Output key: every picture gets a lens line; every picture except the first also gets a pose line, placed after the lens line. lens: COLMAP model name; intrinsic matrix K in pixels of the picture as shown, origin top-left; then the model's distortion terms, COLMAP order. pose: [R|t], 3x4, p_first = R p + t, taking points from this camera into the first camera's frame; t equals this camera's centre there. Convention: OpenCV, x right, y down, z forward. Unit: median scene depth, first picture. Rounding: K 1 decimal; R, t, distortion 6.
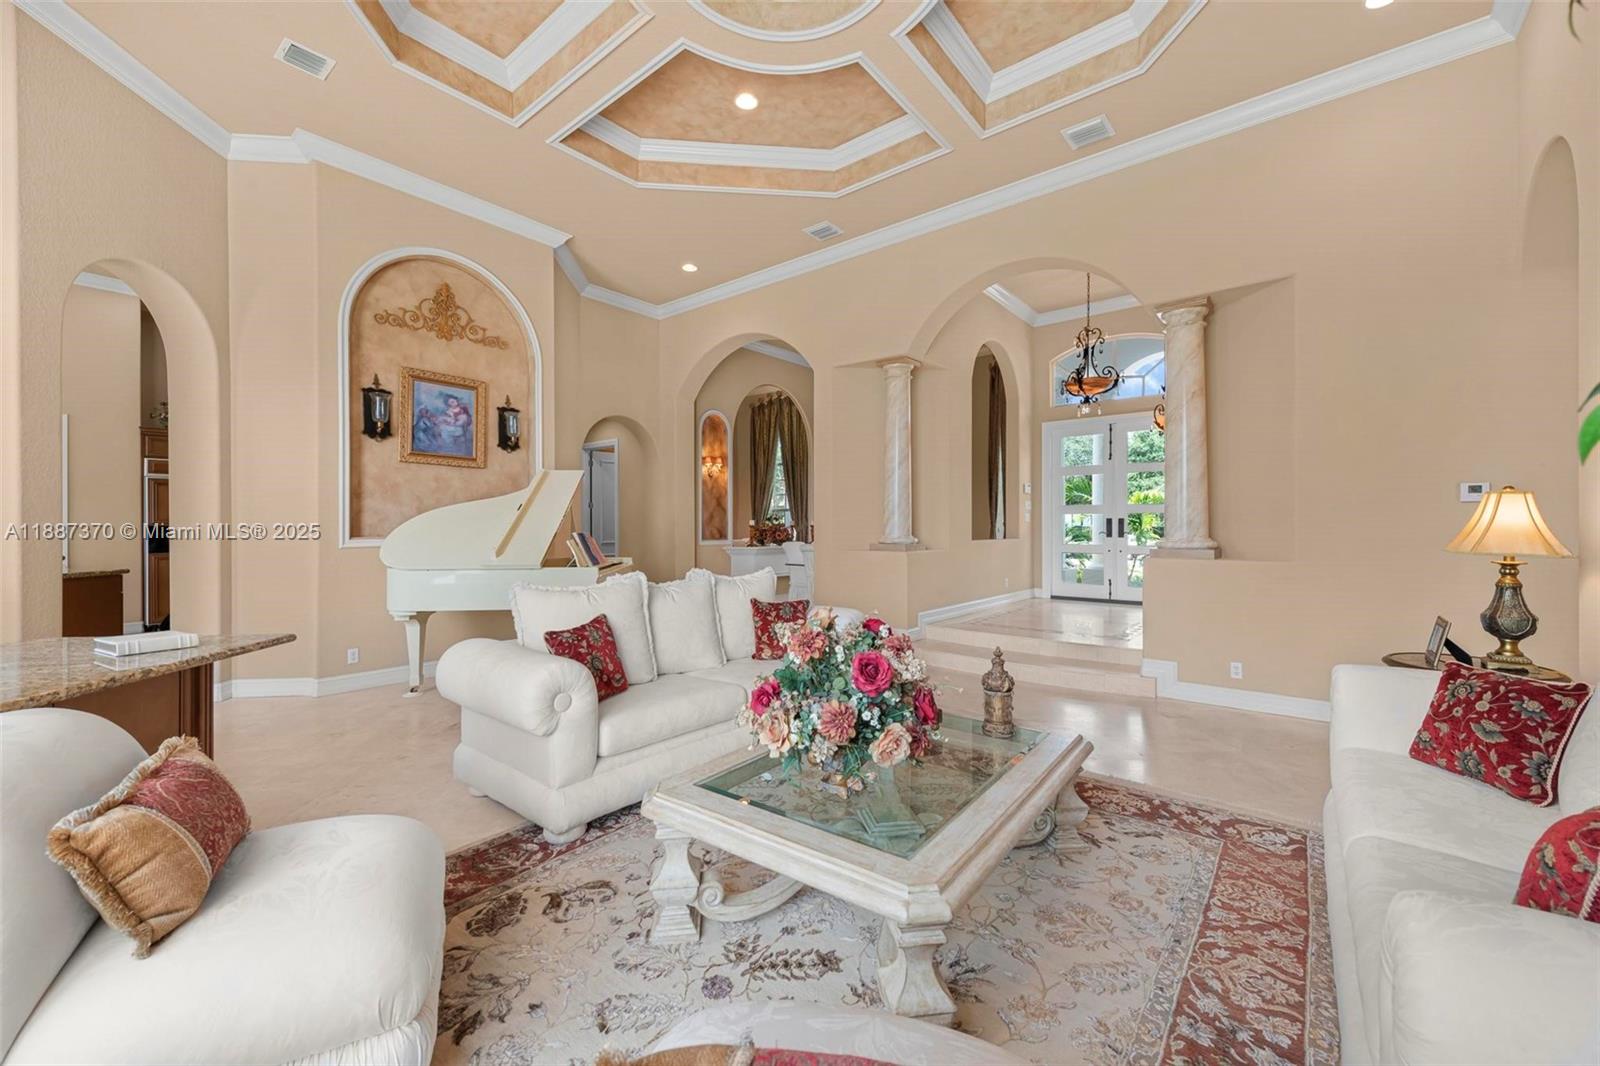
lens RADIAL K [[643.0, 0, 802.4], [0, 643.0, 527.1], [0, 0, 1]] dist [0.011945, 0.000026]
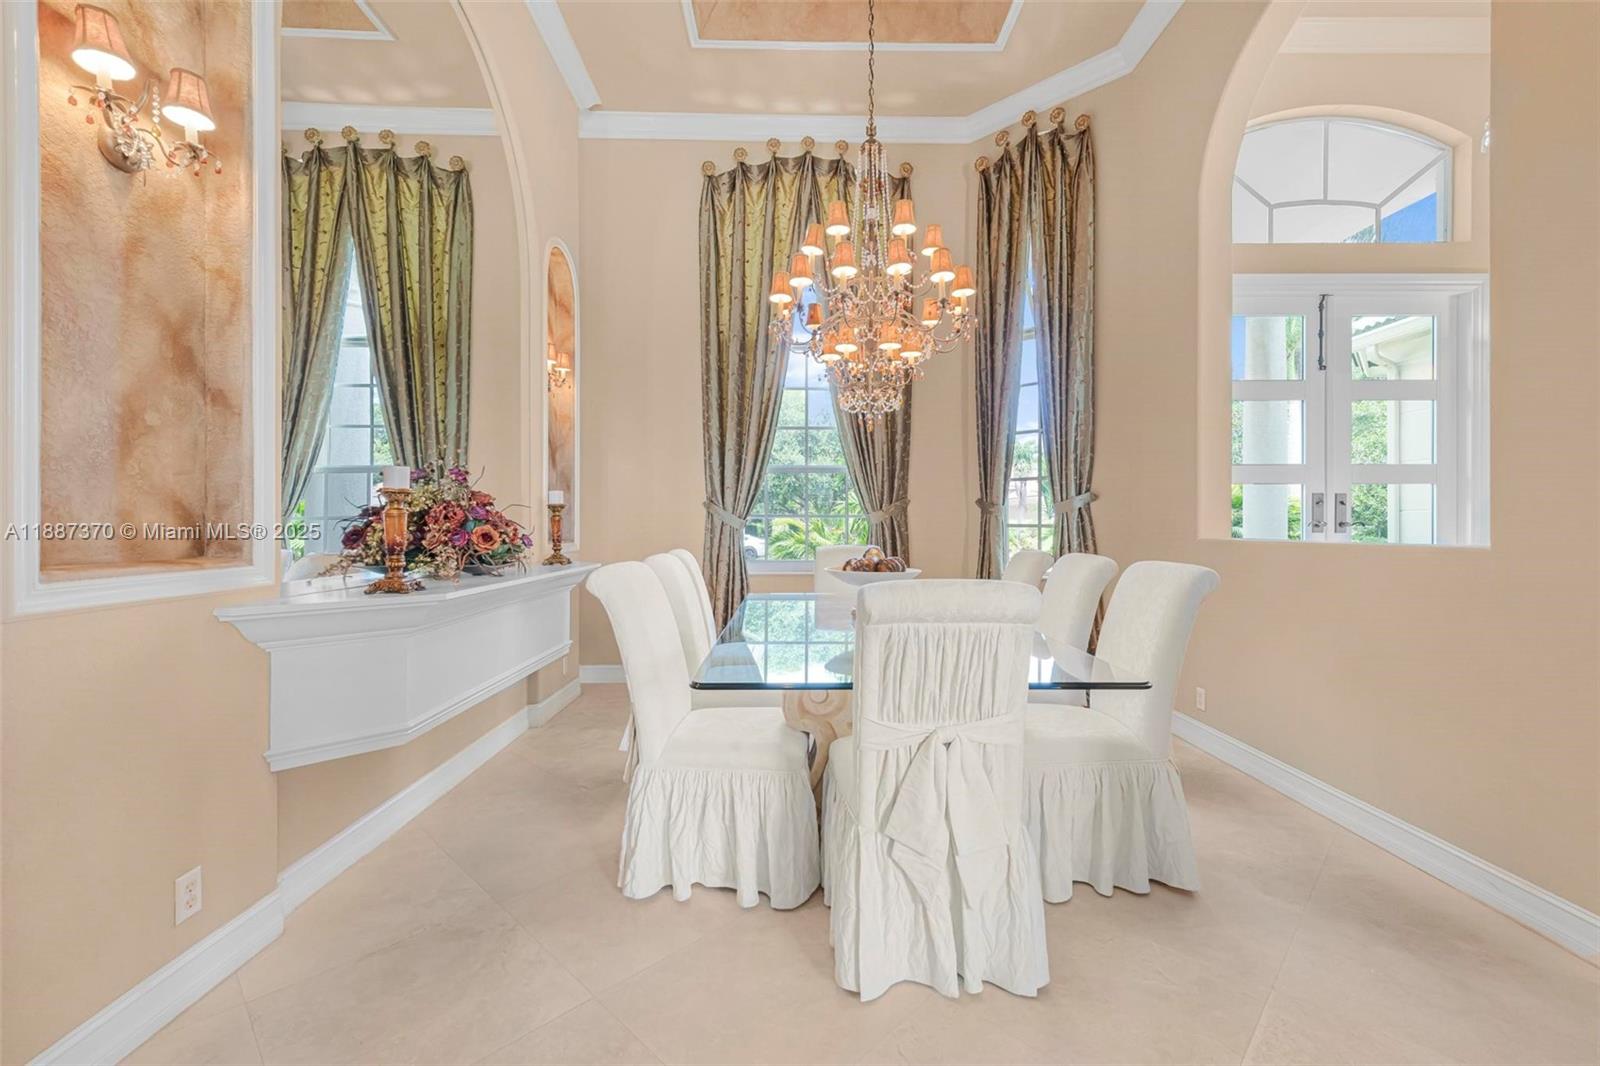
lens RADIAL K [[673.9, 0, 800.0], [0, 673.9, 533.0], [0, 0, 1]] dist [0.000132, 0.000020]
pose [[0.772219, -0.005298, 0.635335, -0.117898], [0.003860, 0.999986, 0.003648, 0.010279], [-0.635345, -0.000365, 0.772228, 0.759590]]
